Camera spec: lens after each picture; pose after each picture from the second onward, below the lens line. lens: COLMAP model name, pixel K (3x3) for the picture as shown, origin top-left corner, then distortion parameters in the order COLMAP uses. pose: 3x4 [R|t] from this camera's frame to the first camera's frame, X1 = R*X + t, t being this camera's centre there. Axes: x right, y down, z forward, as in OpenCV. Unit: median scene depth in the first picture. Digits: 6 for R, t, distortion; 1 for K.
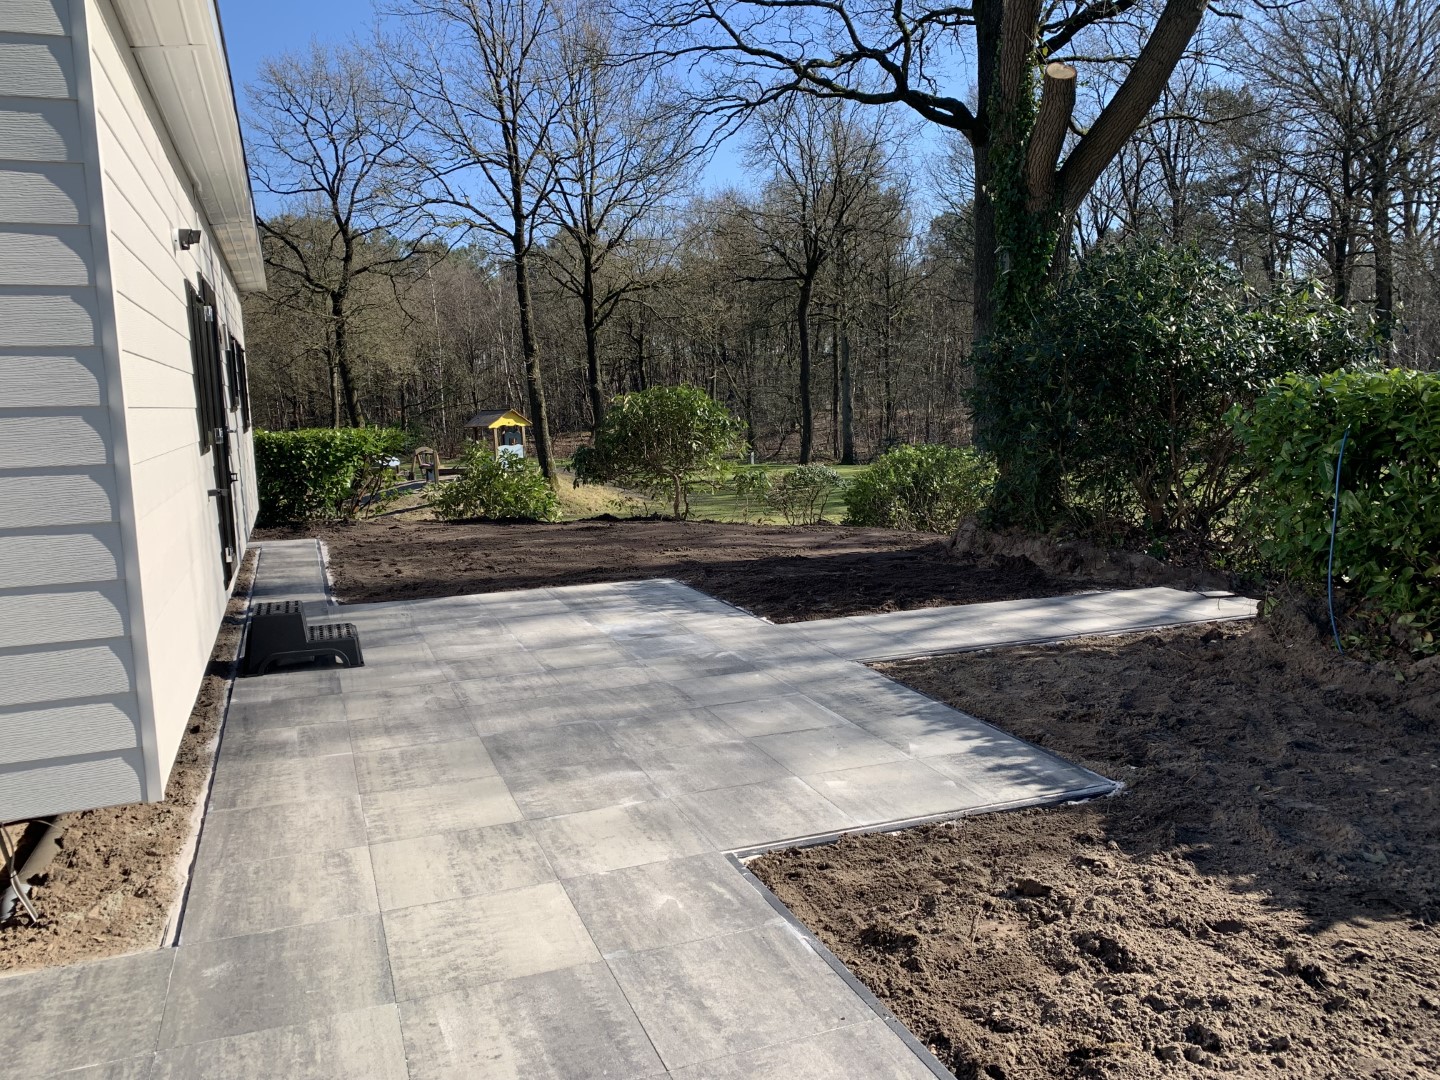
lens RADIAL K [[1096.8, 0, 725.4], [0, 1096.8, 533.3], [0, 0, 1]] dist [0.045142, -0.046813]
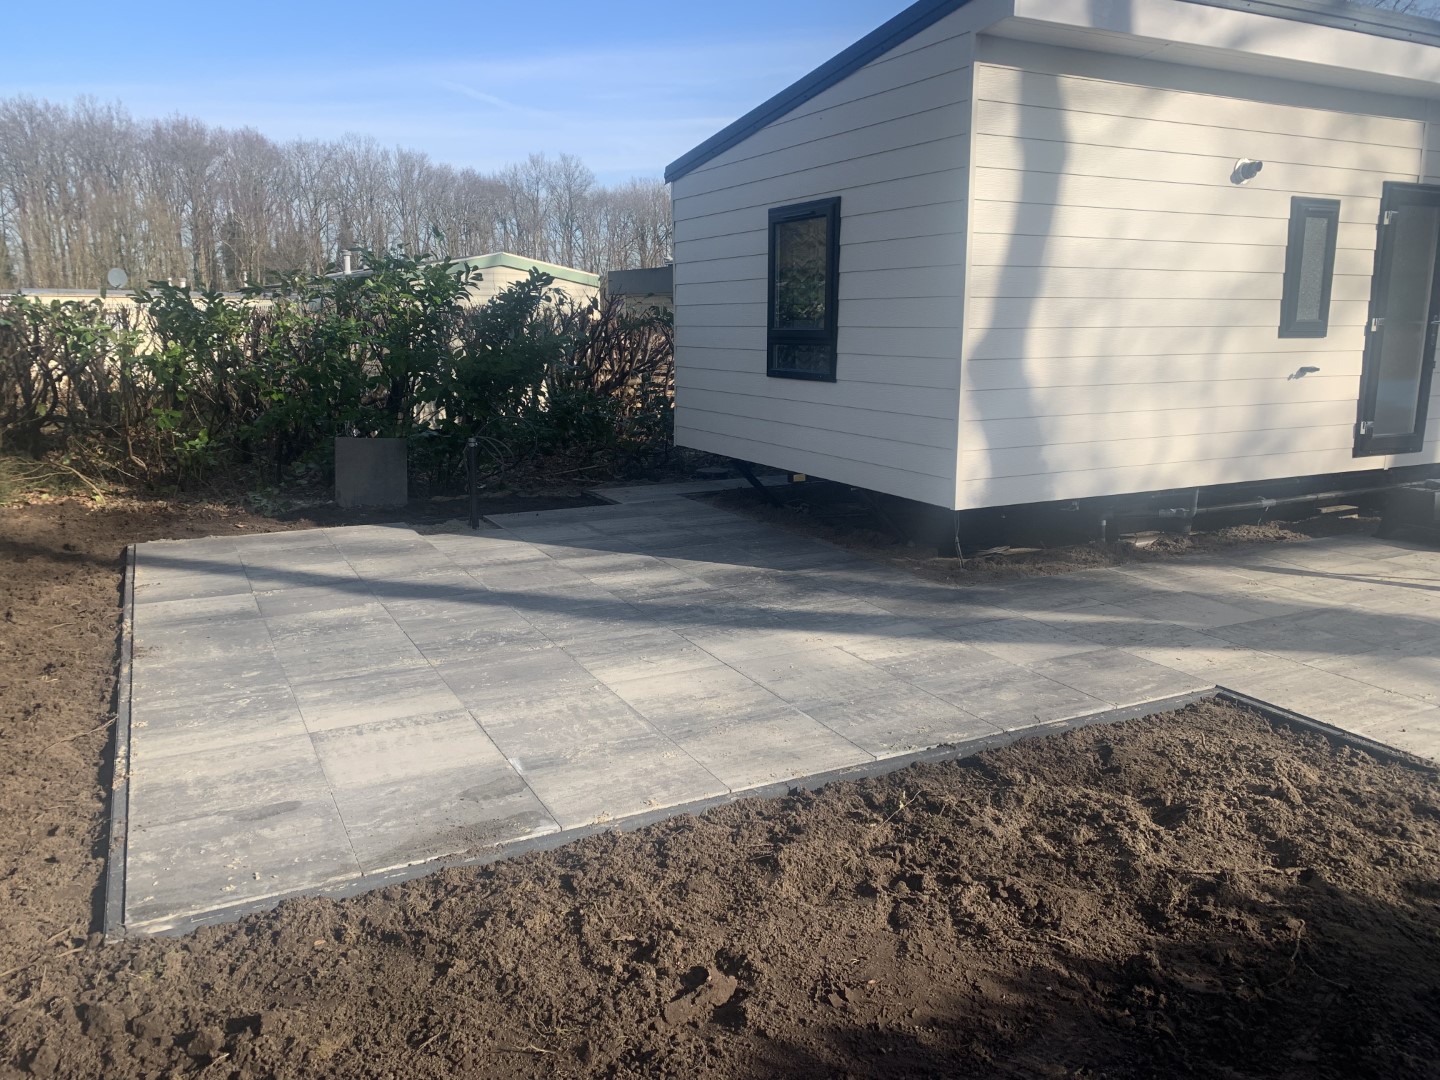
lens RADIAL K [[1096.8, 0, 728.6], [0, 1096.8, 541.5], [0, 0, 1]] dist [0.045142, -0.046813]
pose [[0.109003, 0.224915, -0.968262, 0.146747], [-0.125588, 0.969377, 0.211036, -0.006228], [0.986076, 0.098599, 0.133912, 0.043233]]
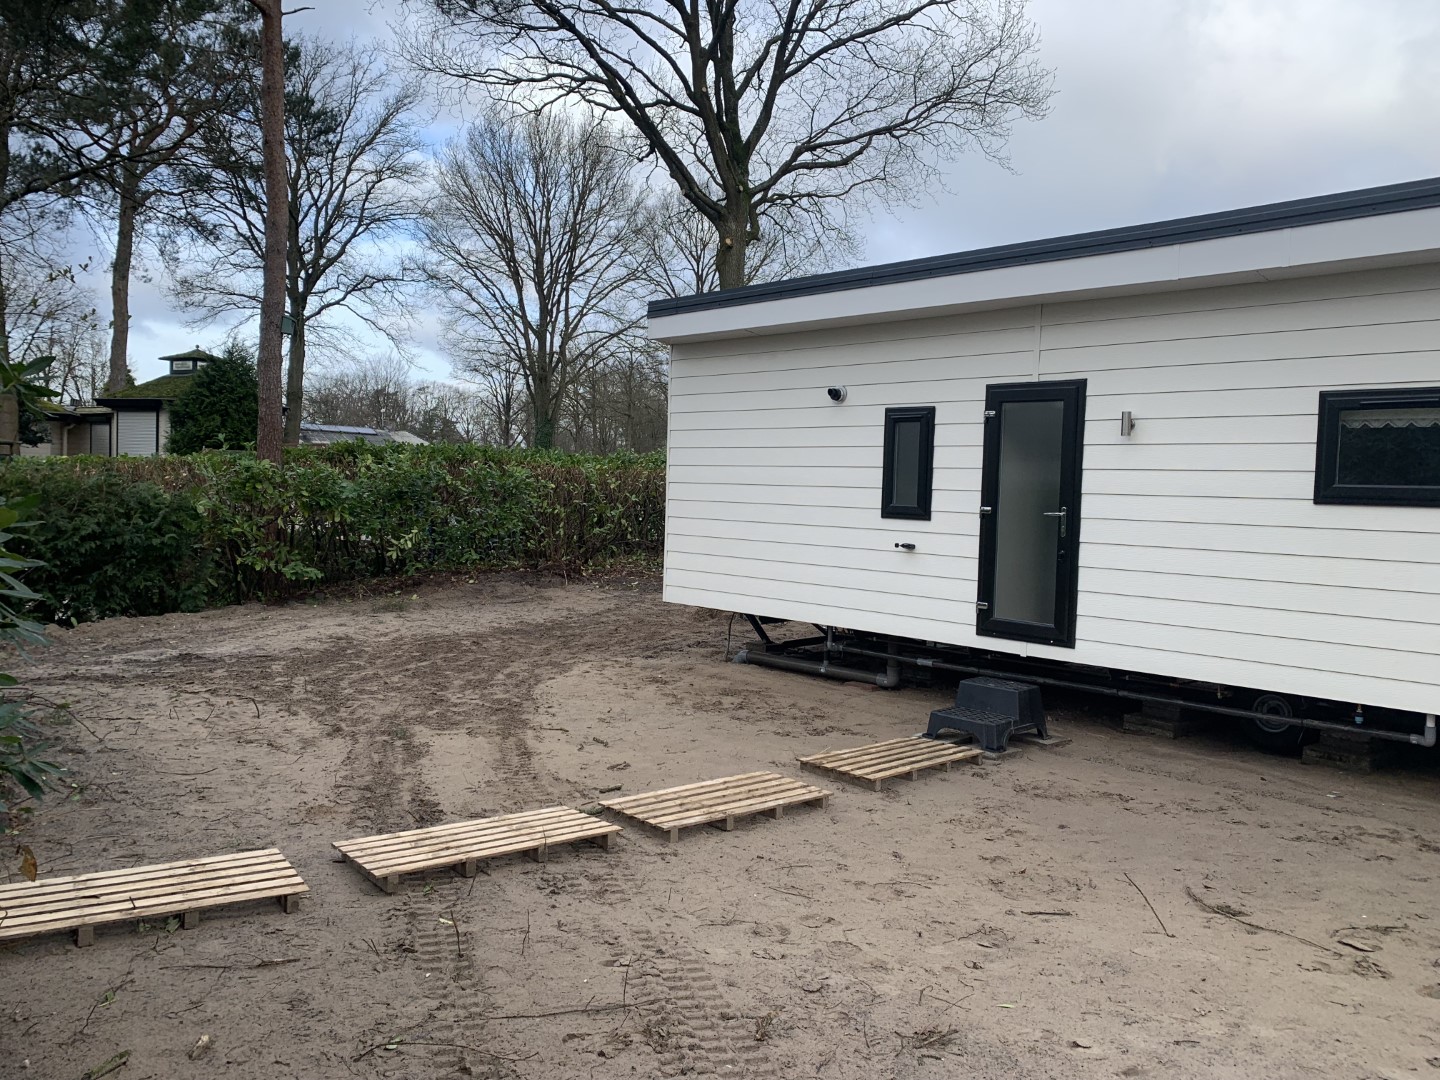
lens RADIAL K [[1096.8, 0, 700.7], [0, 1096.8, 545.7], [0, 0, 1]] dist [0.045142, -0.046813]
pose [[-0.923670, 0.021087, -0.382609, 0.071124], [-0.051624, 0.982534, 0.178777, -0.058432], [0.379696, 0.184883, -0.906449, 0.456576]]
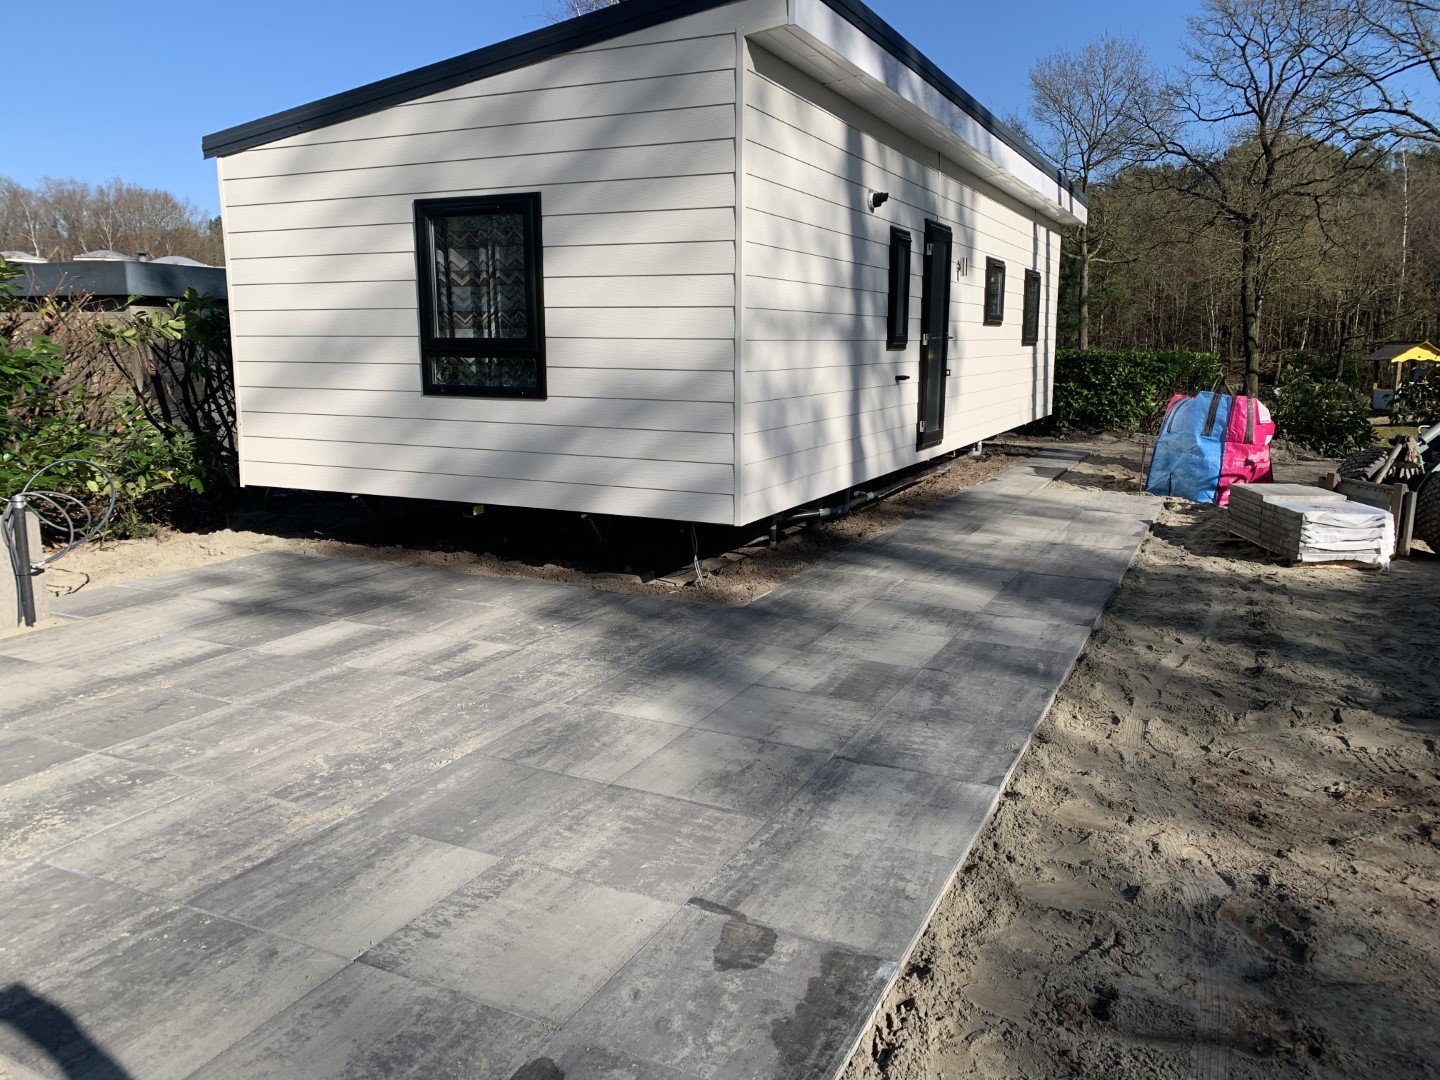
lens RADIAL K [[1096.8, 0, 712.4], [0, 1096.8, 534.2], [0, 0, 1]] dist [0.045142, -0.046813]
pose [[0.678019, 0.156311, -0.718232, 0.086950], [-0.111562, 0.987691, 0.109638, 0.007085], [0.726529, 0.005791, 0.687112, -0.031046]]
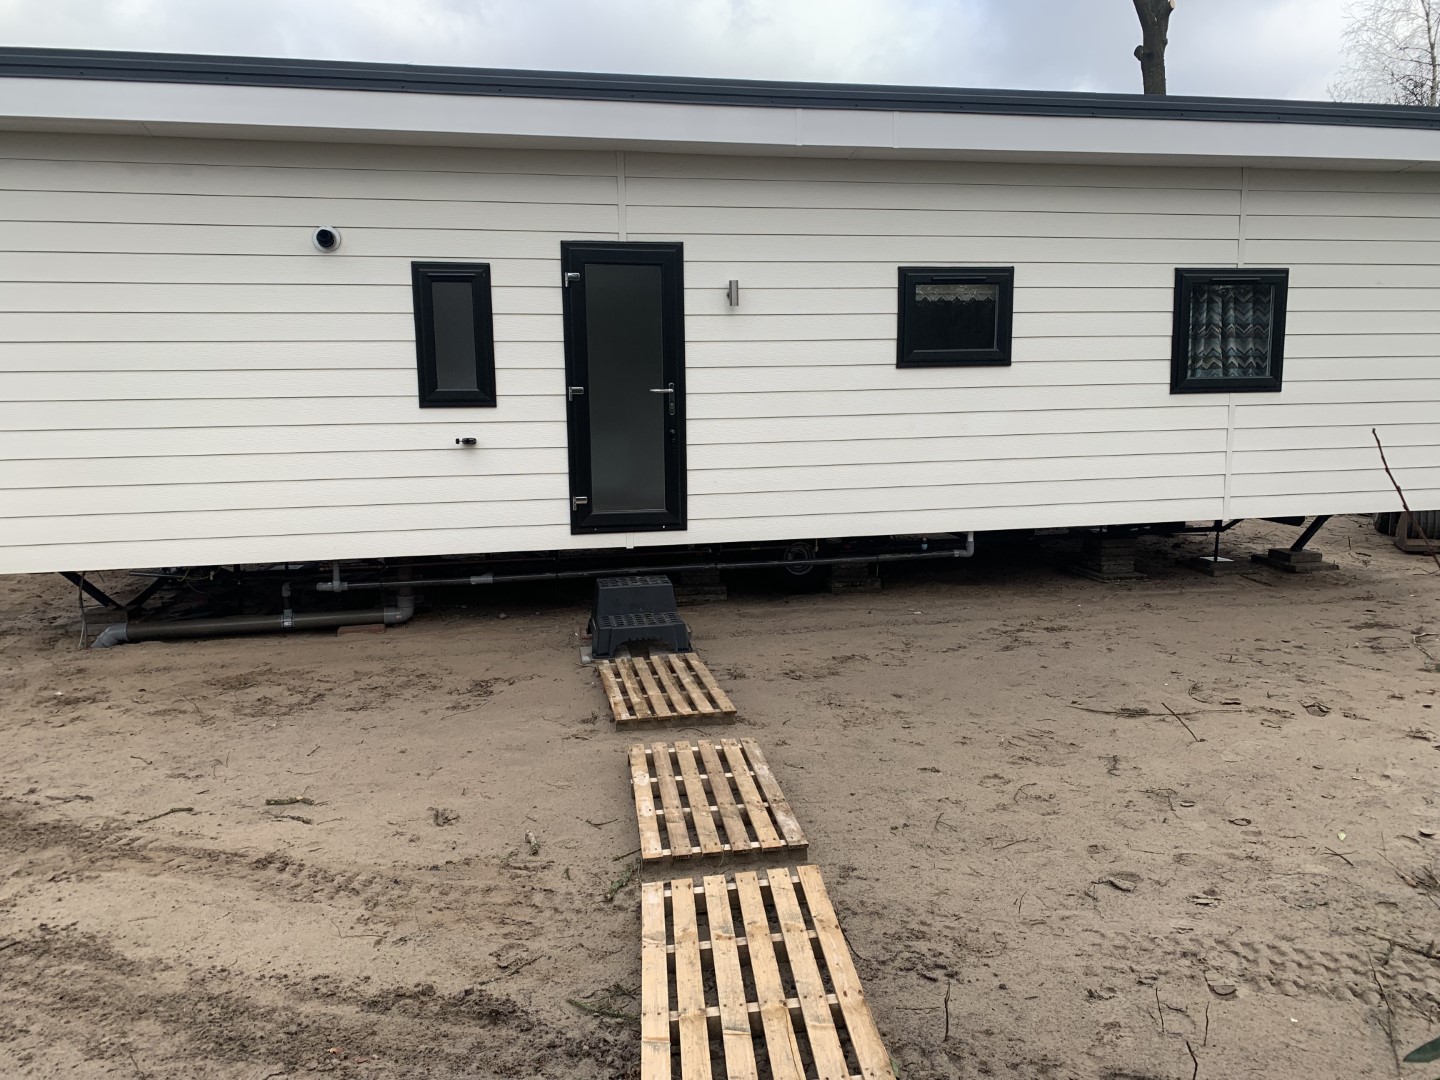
lens RADIAL K [[1096.8, 0, 717.4], [0, 1096.8, 553.1], [0, 0, 1]] dist [0.045142, -0.046813]
pose [[-0.165313, 0.191286, -0.967513, 0.133665], [-0.104975, 0.972025, 0.210114, -0.040212], [0.980639, 0.136299, -0.140608, 0.296966]]
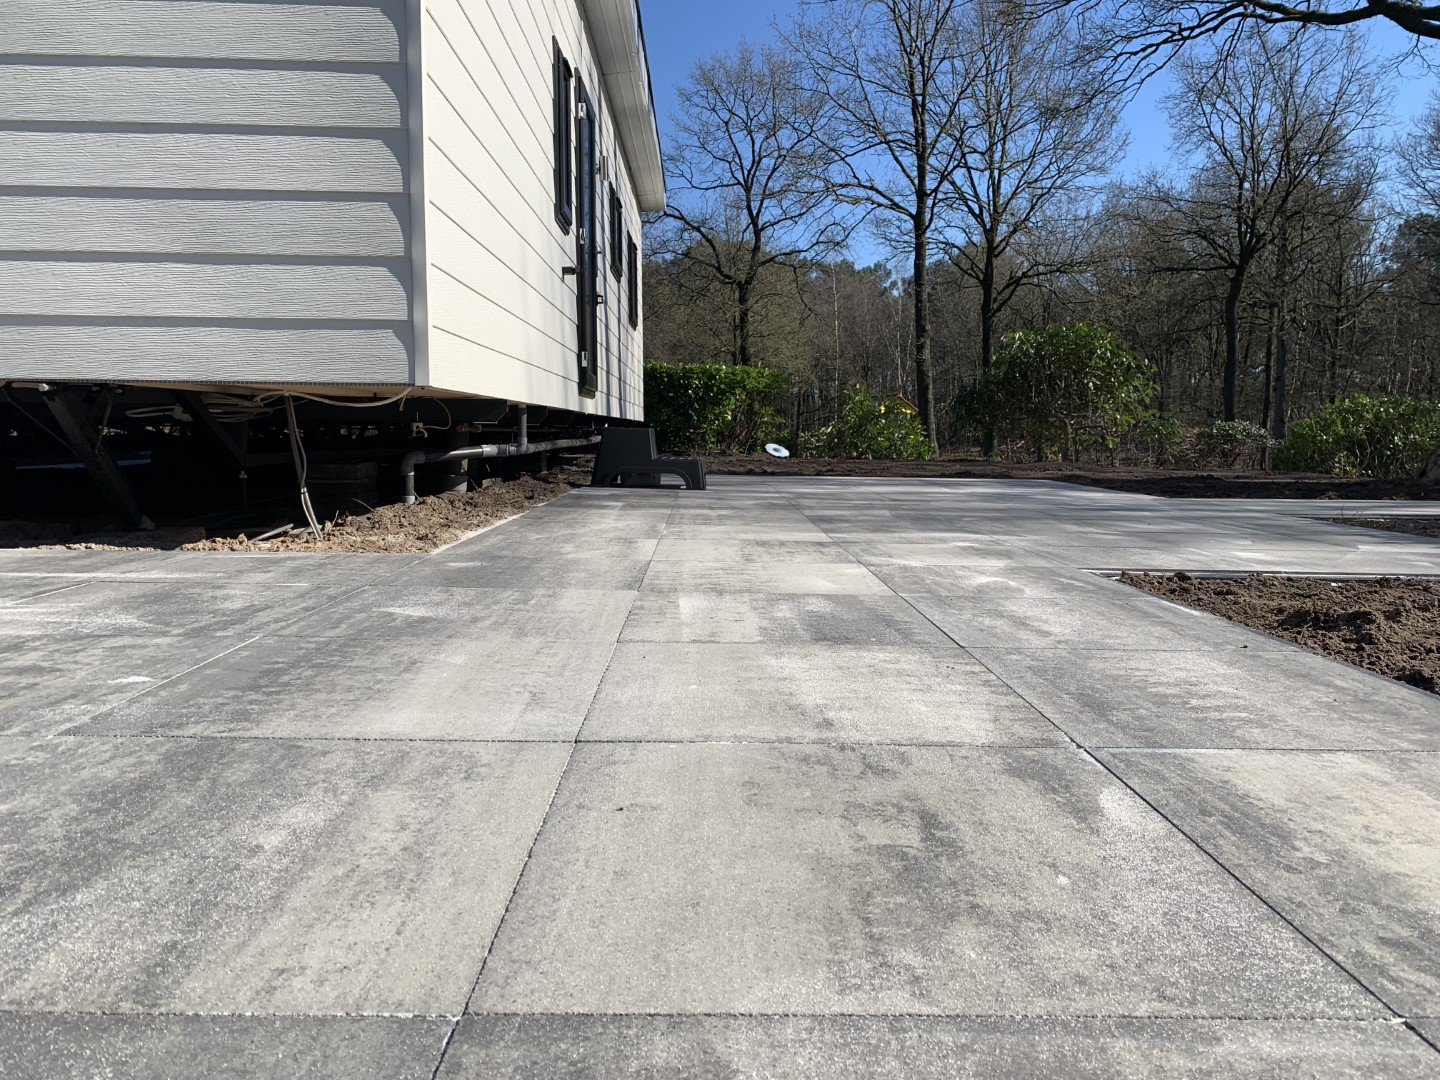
lens RADIAL K [[1096.8, 0, 728.4], [0, 1096.8, 525.4], [0, 0, 1]] dist [0.045142, -0.046813]
pose [[0.938499, 0.062853, -0.339512, 0.003712], [-0.074682, 0.996967, -0.021875, 0.040954], [0.337107, 0.045885, 0.940347, 0.027872]]
